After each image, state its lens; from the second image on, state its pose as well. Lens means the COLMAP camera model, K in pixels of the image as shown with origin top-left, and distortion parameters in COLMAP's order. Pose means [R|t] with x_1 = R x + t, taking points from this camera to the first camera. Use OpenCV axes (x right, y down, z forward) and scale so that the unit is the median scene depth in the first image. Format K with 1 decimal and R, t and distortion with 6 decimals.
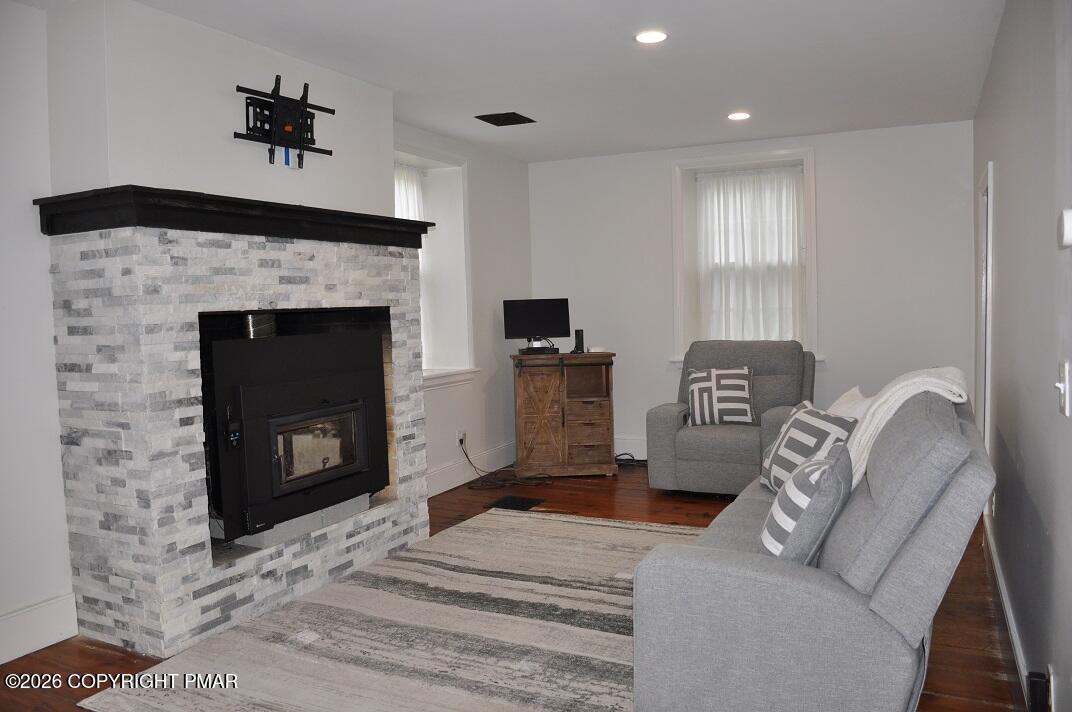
lens RADIAL K [[837.5, 0, 524.4], [0, 837.5, 353.3], [0, 0, 1]] dist [-0.110687, 0.001084]
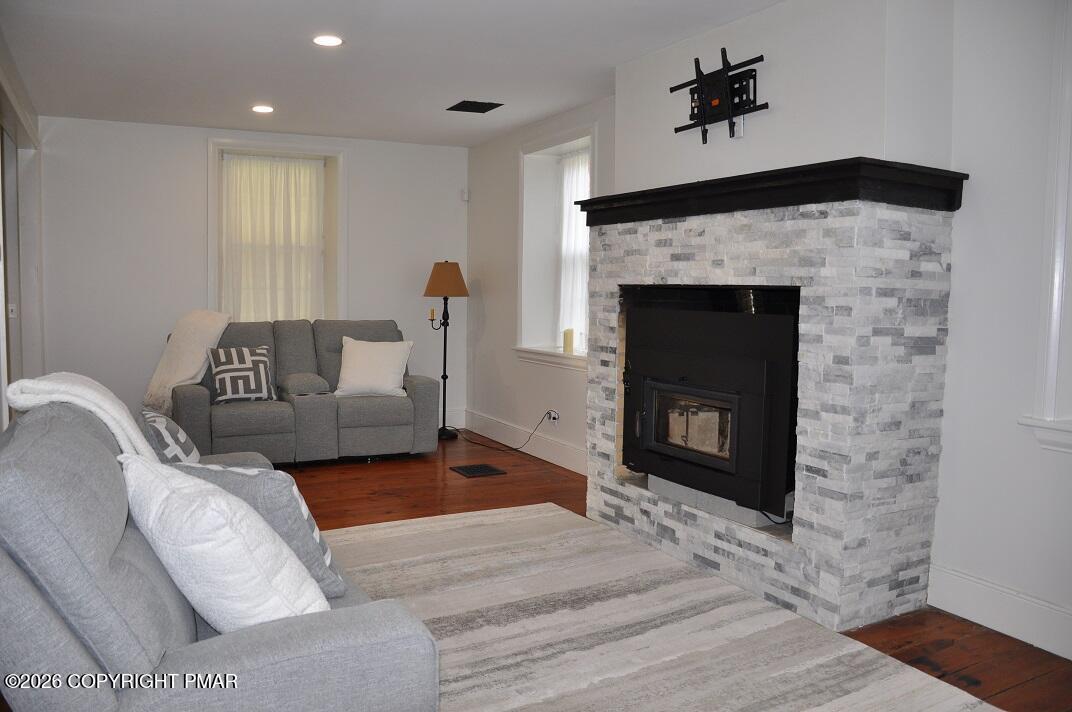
lens RADIAL K [[837.5, 0, 524.4], [0, 837.5, 353.3], [0, 0, 1]] dist [-0.110687, 0.001084]
pose [[-0.584571, 0.088759, -0.806473, 0.672291], [-0.039252, 0.989740, 0.137381, -0.101955], [0.810393, 0.111965, -0.575089, 1.417572]]
